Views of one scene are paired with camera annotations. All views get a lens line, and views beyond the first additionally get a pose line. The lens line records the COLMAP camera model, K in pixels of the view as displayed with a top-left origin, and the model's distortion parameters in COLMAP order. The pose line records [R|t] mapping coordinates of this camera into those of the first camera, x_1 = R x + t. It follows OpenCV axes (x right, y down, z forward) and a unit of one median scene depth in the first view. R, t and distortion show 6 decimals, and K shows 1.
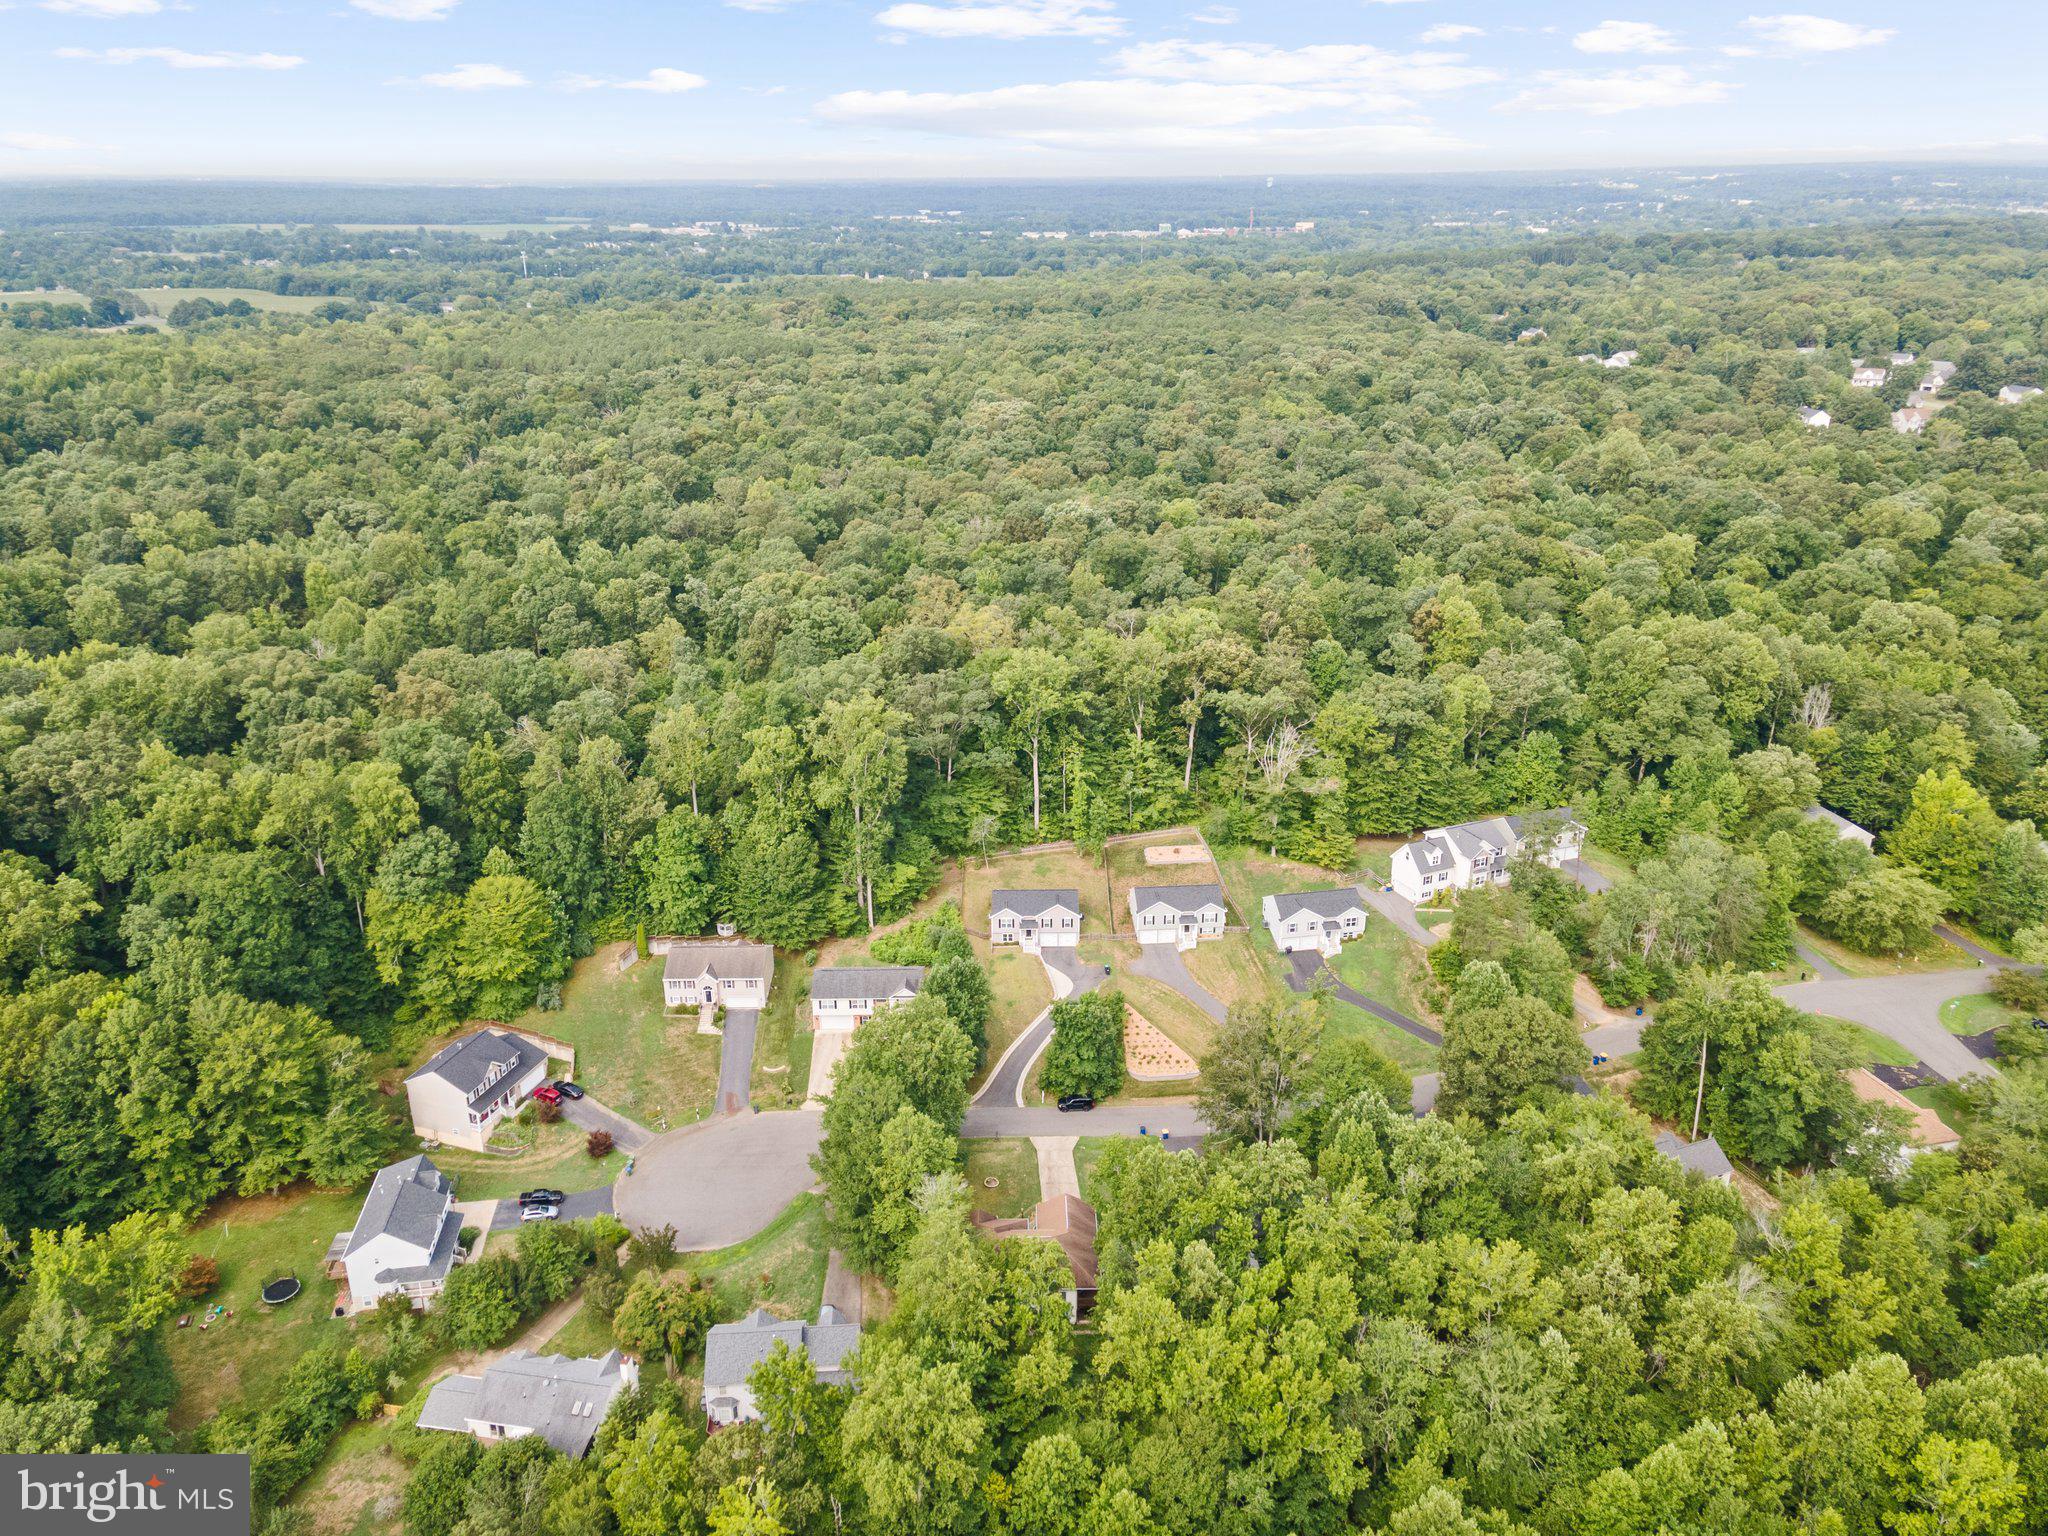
lens RADIAL K [[1515.8, 0, 1024.0], [0, 1515.8, 768.0], [0, 0, 1]] dist [0.013596, 0.001296]
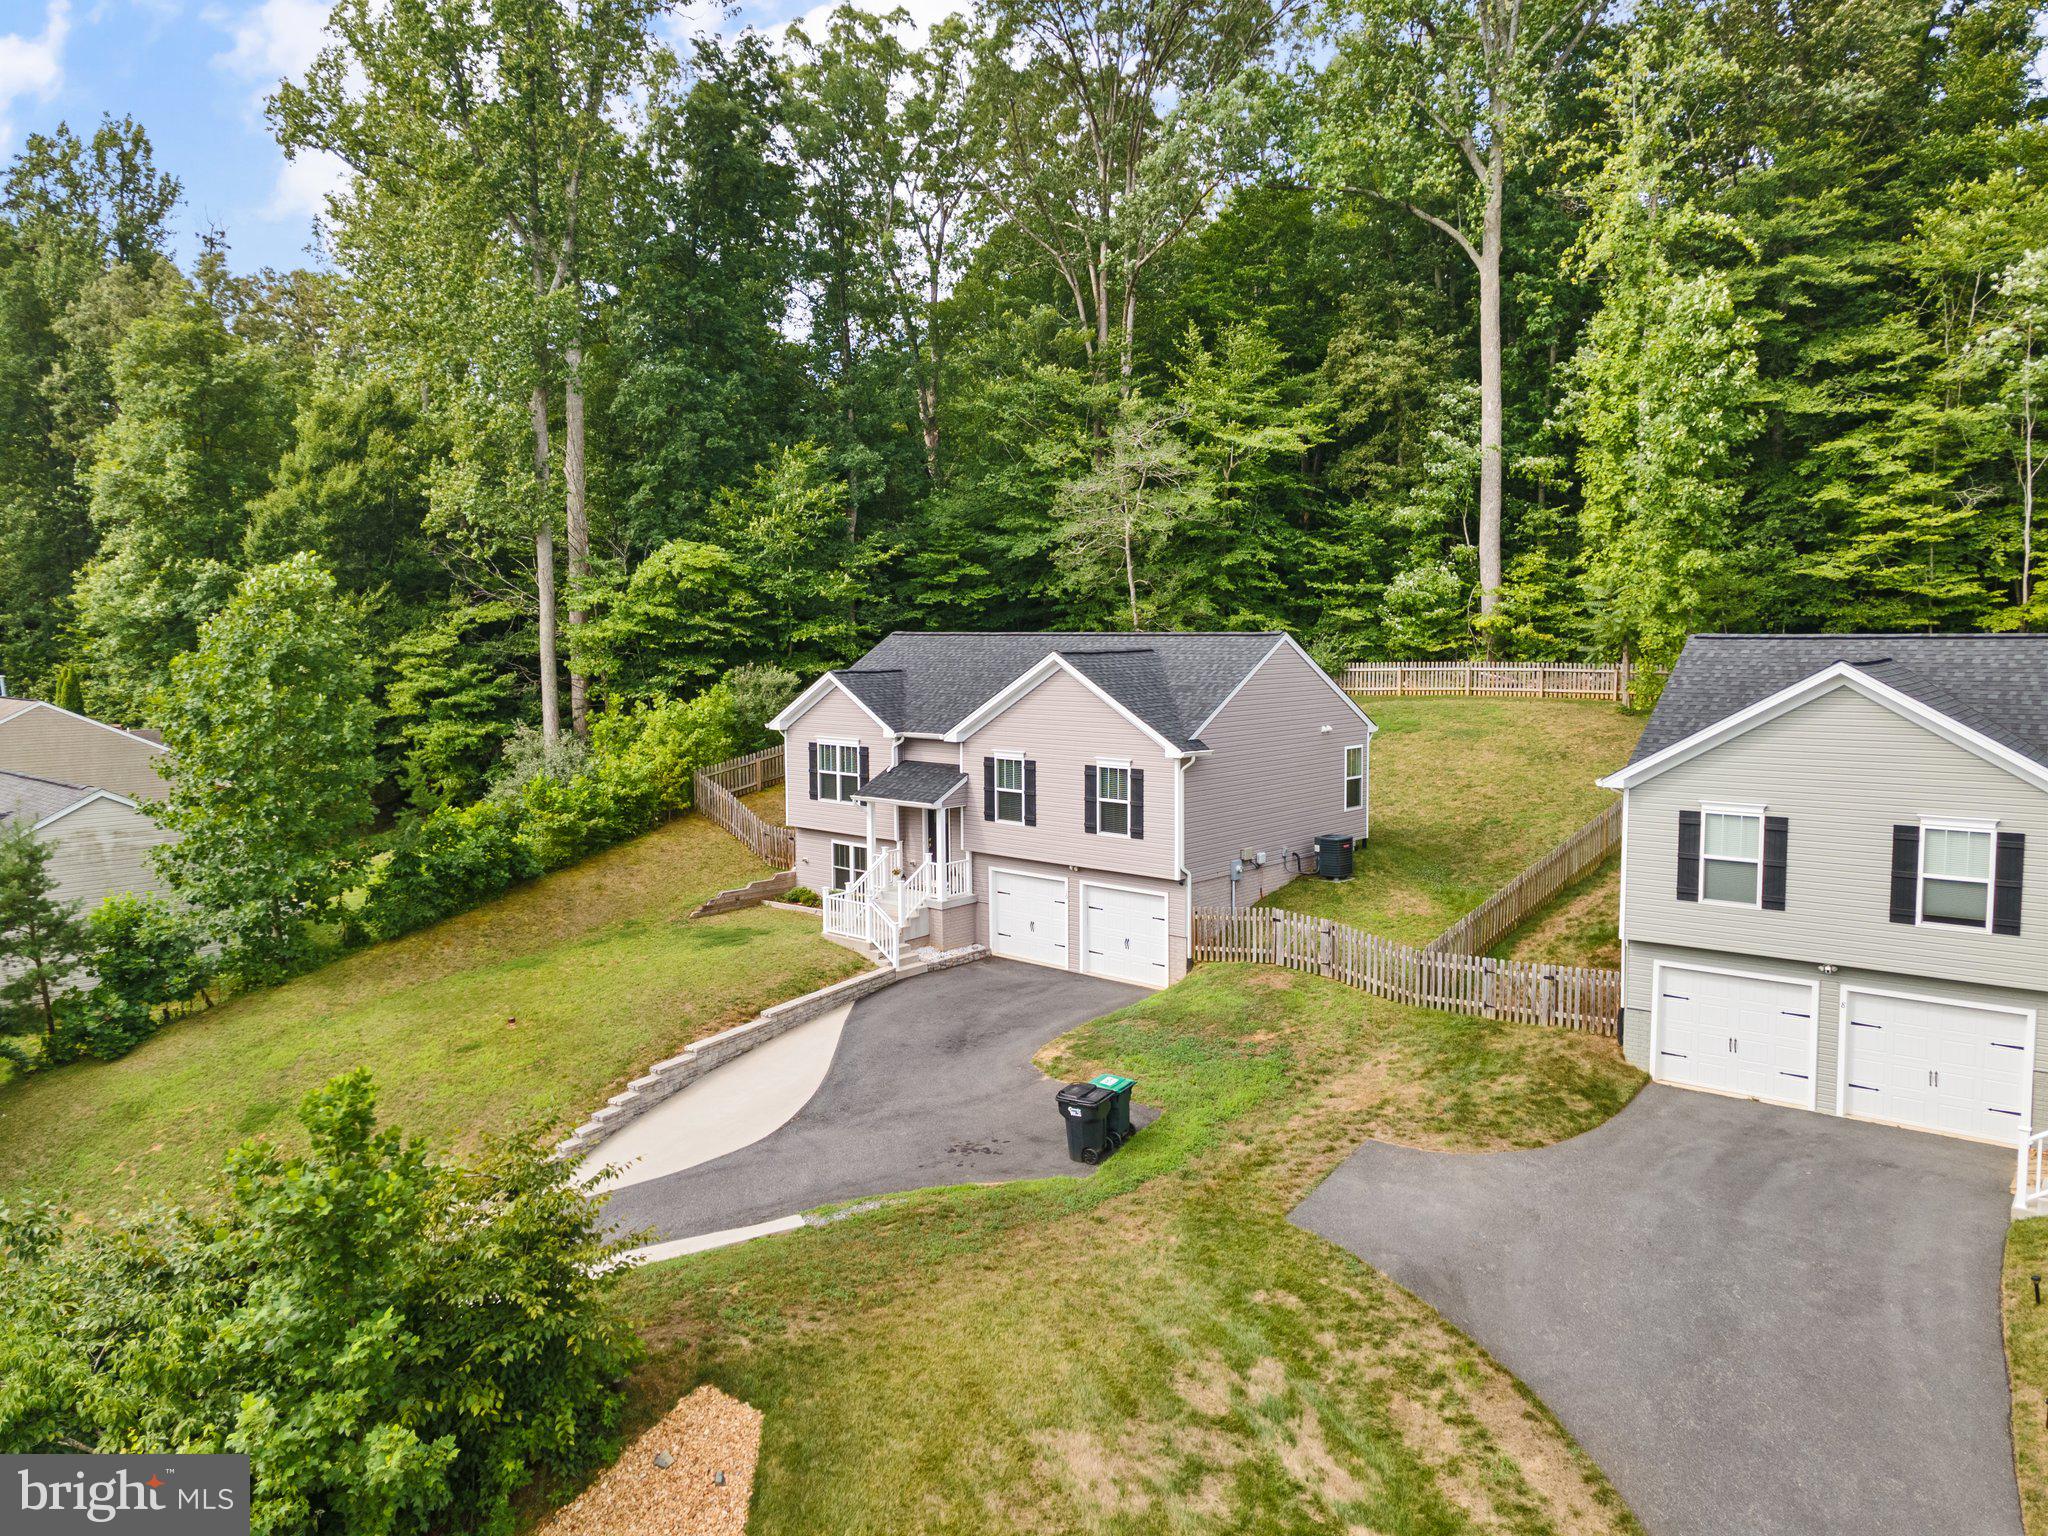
lens RADIAL K [[1507.3, 0, 1024.0], [0, 1507.3, 768.0], [0, 0, 1]] dist [0.063972, 0.001044]
pose [[0.731066, 0.068898, -0.678819, 0.119641], [-0.256380, 0.949721, -0.179719, 0.127459], [0.632307, 0.305422, 0.711973, 0.892626]]
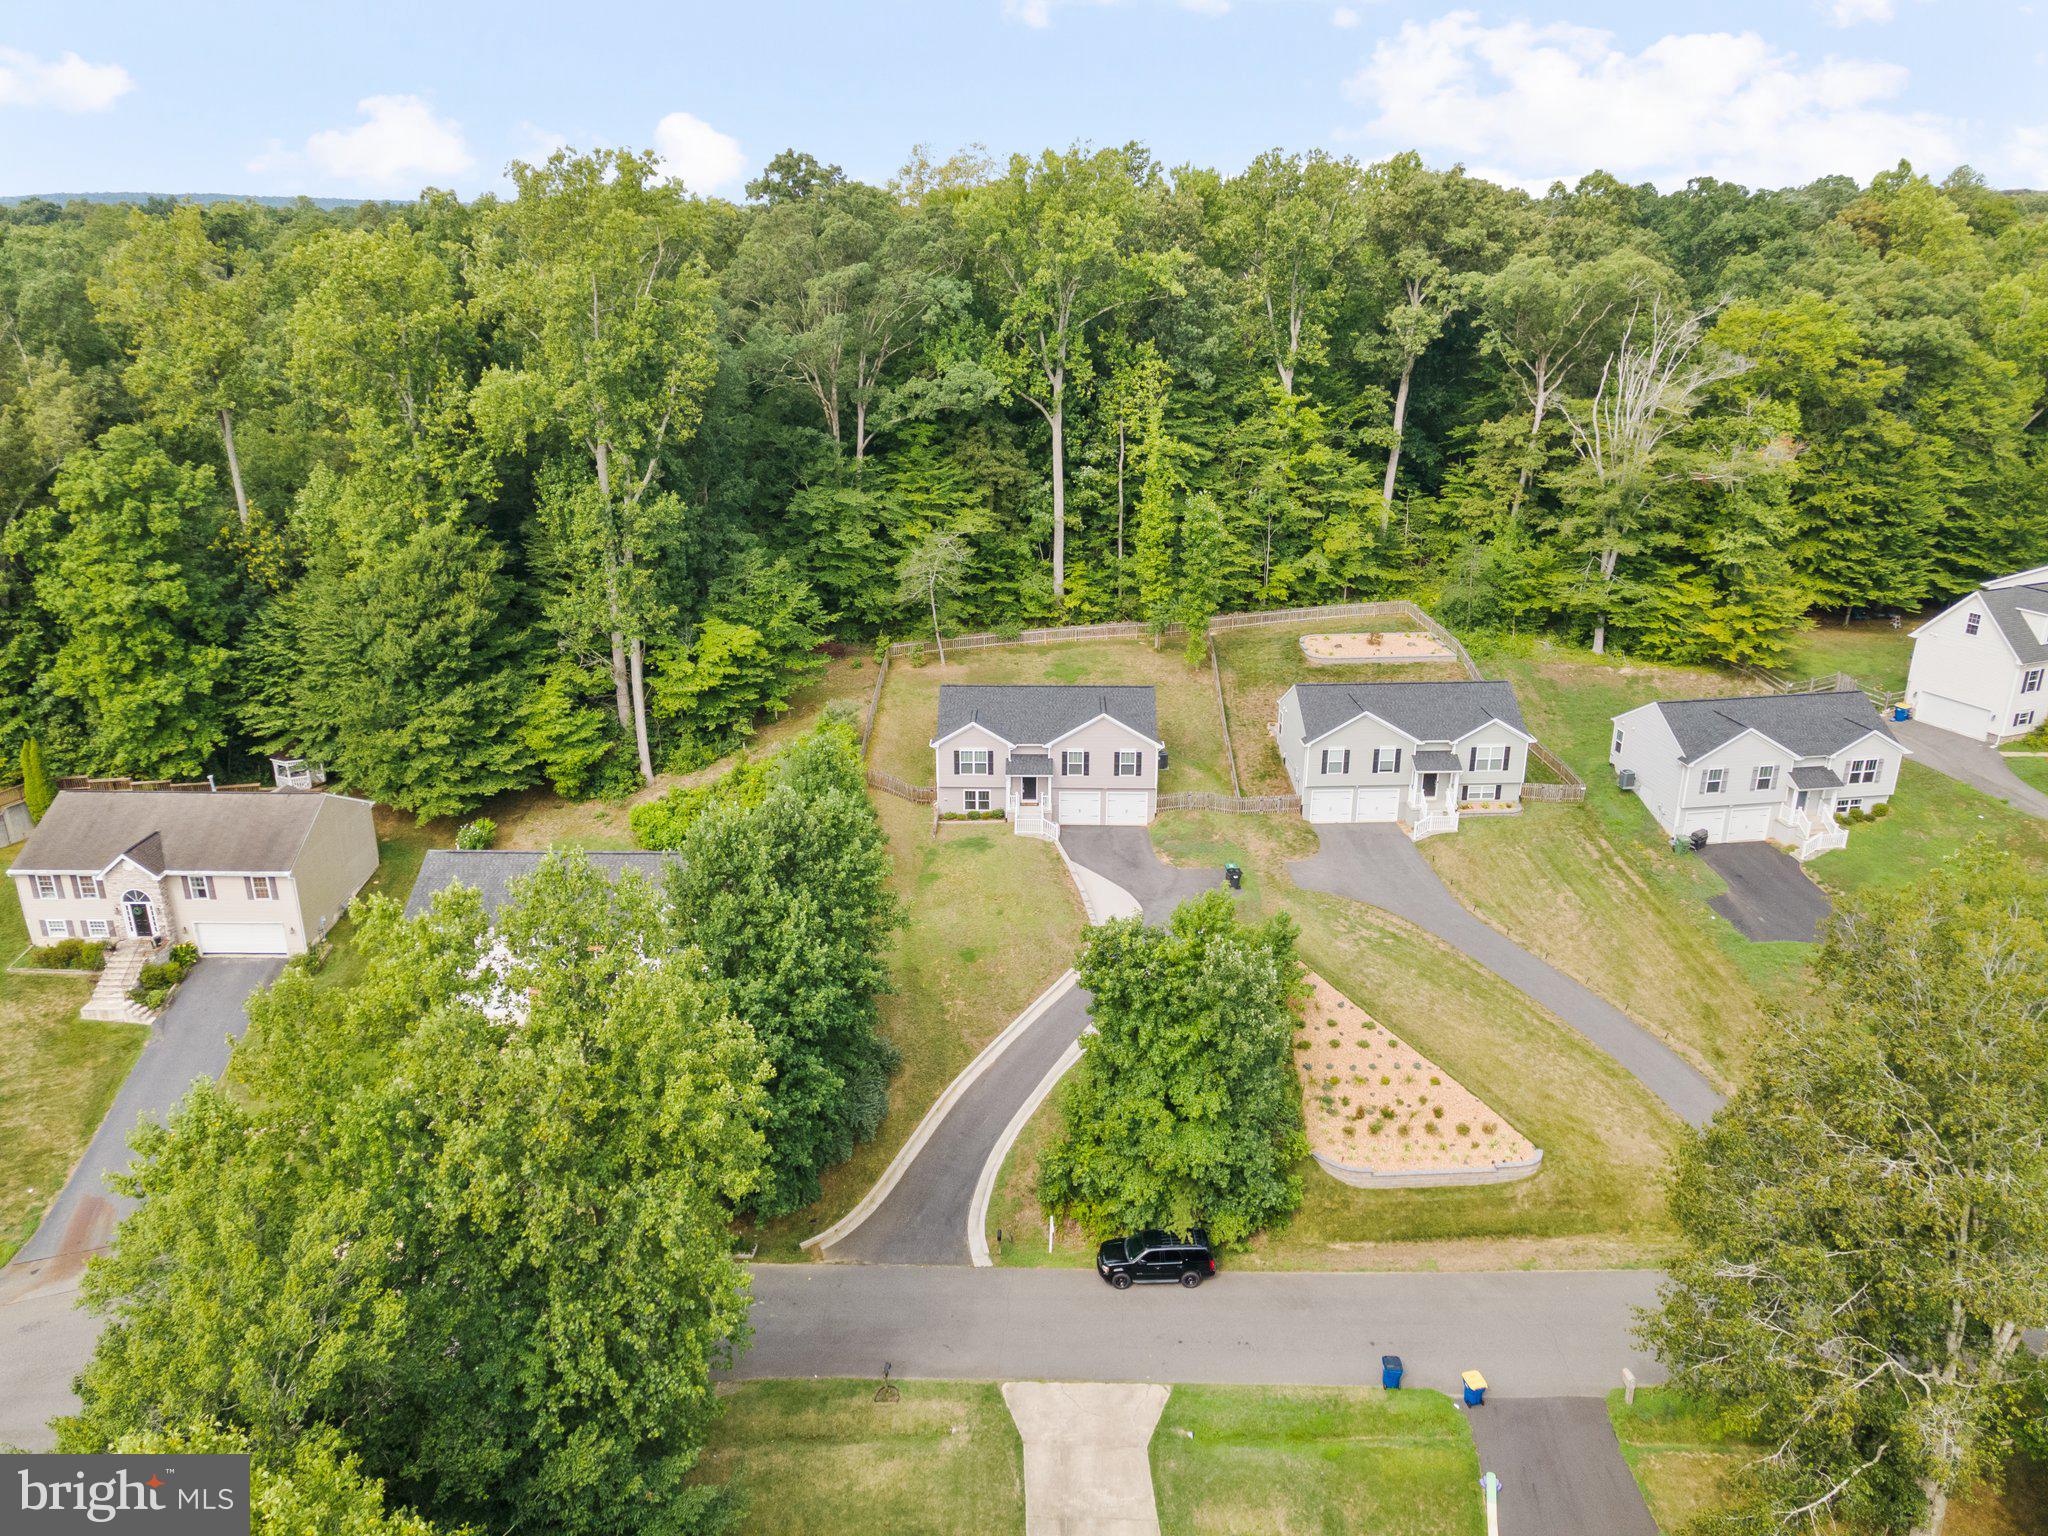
lens RADIAL K [[1453.4, 0, 1029.9], [0, 1453.4, 804.2], [0, 0, 1]] dist [-0.004210, 0.043173]
pose [[0.999566, 0.015072, -0.025326, 0.012848], [-0.015224, 0.999867, -0.005830, 0.115524], [0.025235, 0.006213, 0.999662, 0.623483]]
